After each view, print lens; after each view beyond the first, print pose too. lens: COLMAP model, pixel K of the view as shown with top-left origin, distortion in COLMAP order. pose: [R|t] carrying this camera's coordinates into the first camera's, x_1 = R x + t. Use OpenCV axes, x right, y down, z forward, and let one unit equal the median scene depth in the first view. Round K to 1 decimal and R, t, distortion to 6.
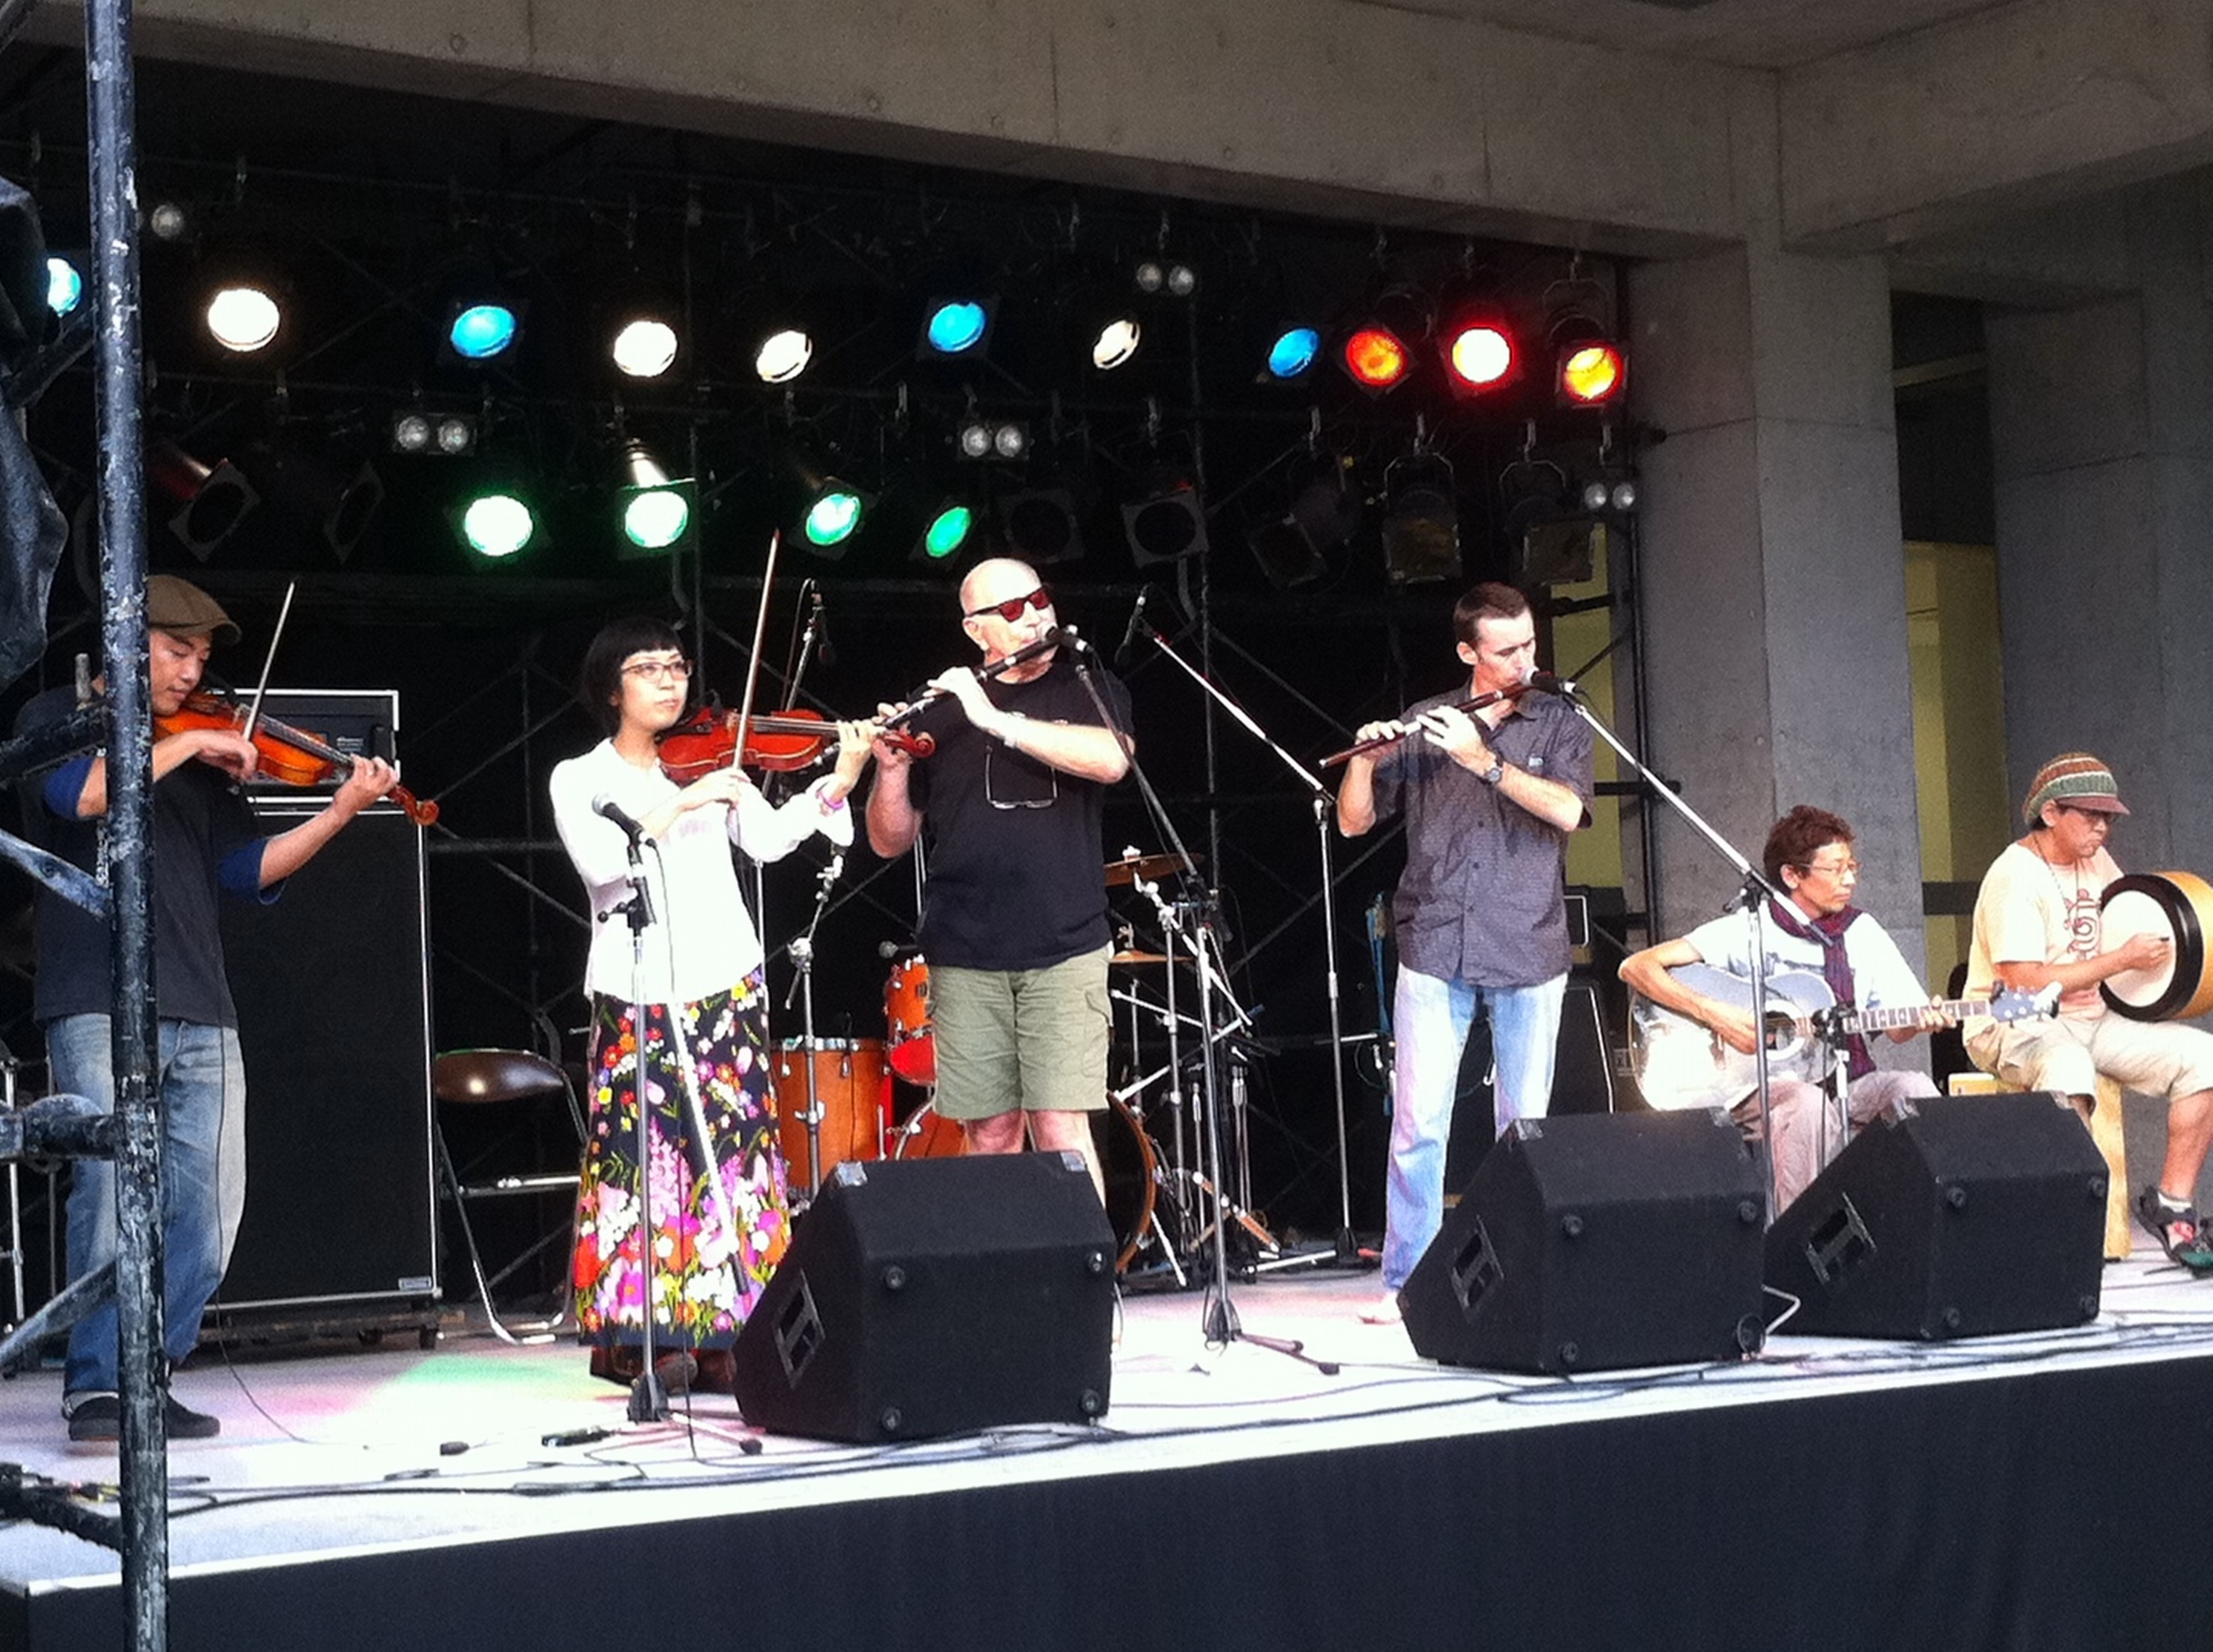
lens RADIAL K [[3498.5, 0, 1107.2], [0, 3498.5, 894.7], [0, 0, 1]] dist [0.132034, -0.019084]
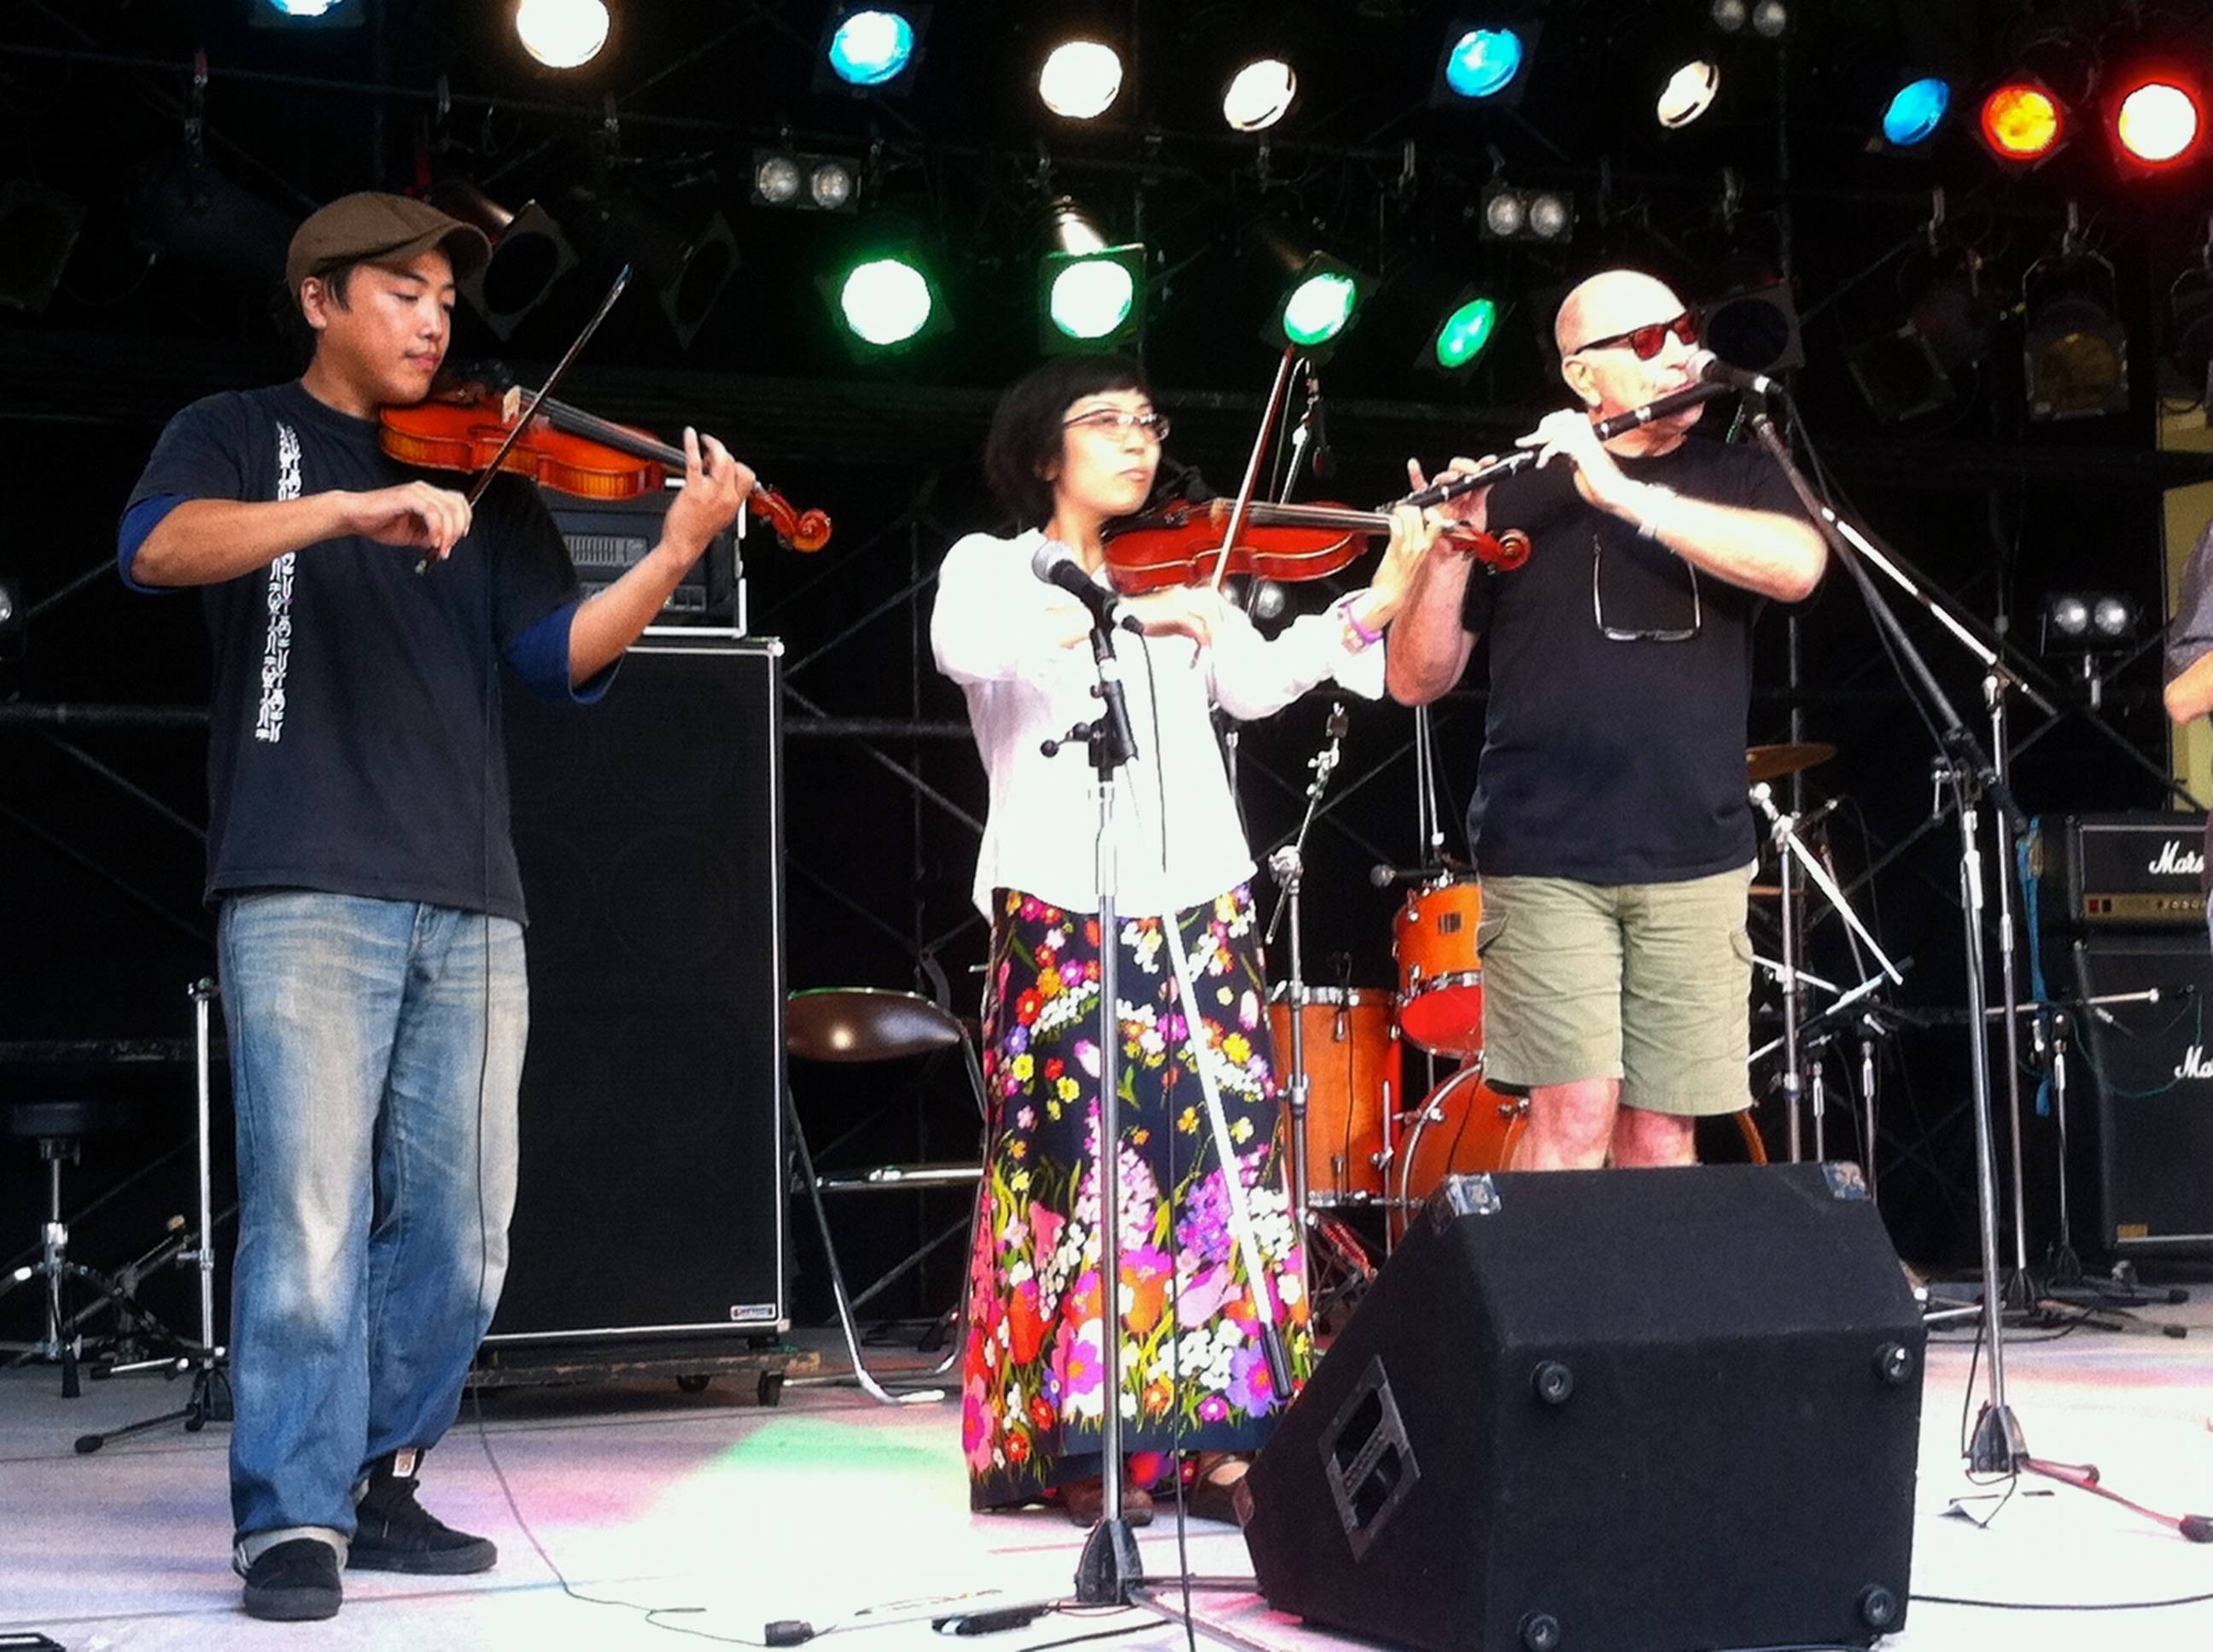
lens RADIAL K [[3498.5, 0, 1107.2], [0, 3498.5, 894.7], [0, 0, 1]] dist [0.132034, -0.019084]
pose [[0.994208, 0.019876, -0.105623, -0.046742], [-0.019319, 0.999794, 0.006294, 0.018032], [0.105727, -0.004217, 0.994386, 0.271537]]
